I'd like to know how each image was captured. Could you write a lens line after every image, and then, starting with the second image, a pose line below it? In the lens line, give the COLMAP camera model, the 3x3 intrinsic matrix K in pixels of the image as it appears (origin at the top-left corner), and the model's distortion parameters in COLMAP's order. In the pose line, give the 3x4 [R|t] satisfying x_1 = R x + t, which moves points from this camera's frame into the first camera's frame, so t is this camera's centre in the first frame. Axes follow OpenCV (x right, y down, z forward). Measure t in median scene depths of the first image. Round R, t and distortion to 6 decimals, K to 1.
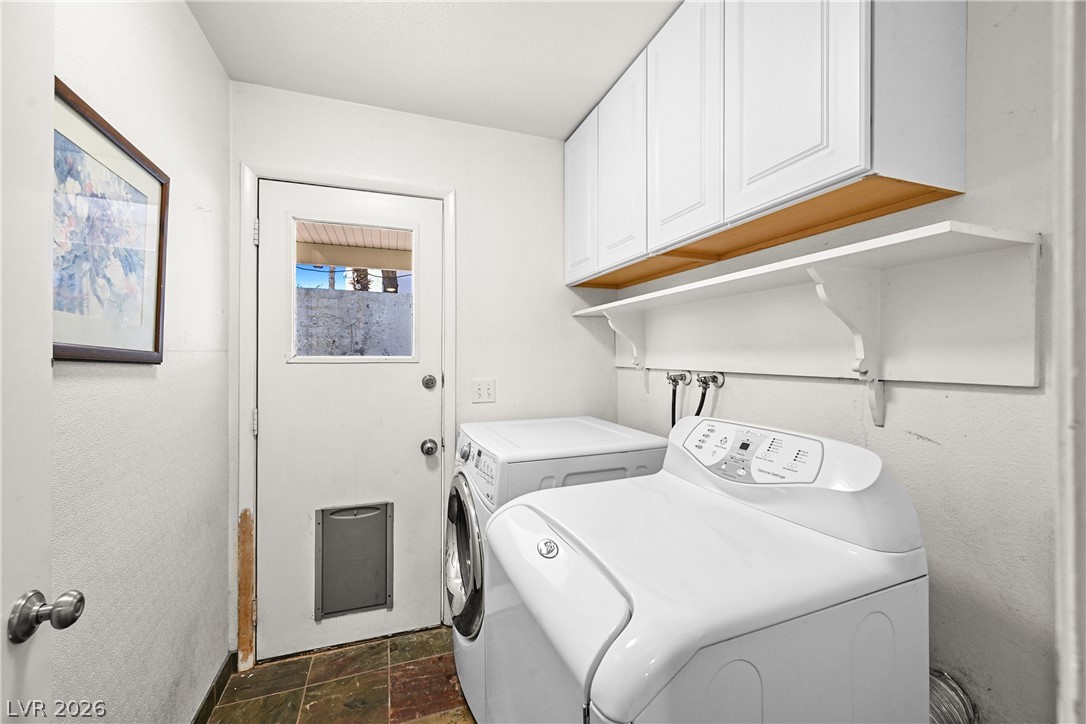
lens RADIAL K [[427.5, 0, 543.3], [0, 427.5, 356.9], [0, 0, 1]] dist [0.000314, 0.000005]
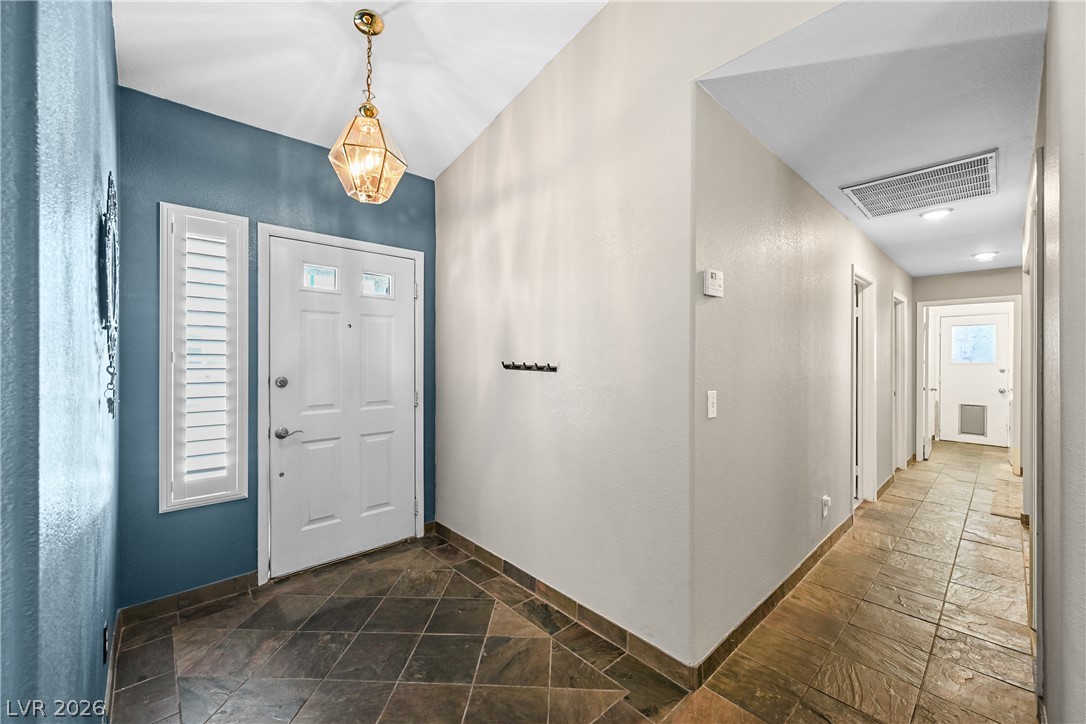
lens RADIAL K [[427.5, 0, 543.3], [0, 427.5, 356.9], [0, 0, 1]] dist [0.000314, 0.000005]
pose [[0.384606, -0.003111, -0.923075, 1.423910], [-0.002797, 0.999986, -0.004536, -0.023364], [0.923076, 0.004327, 0.384592, -3.550948]]
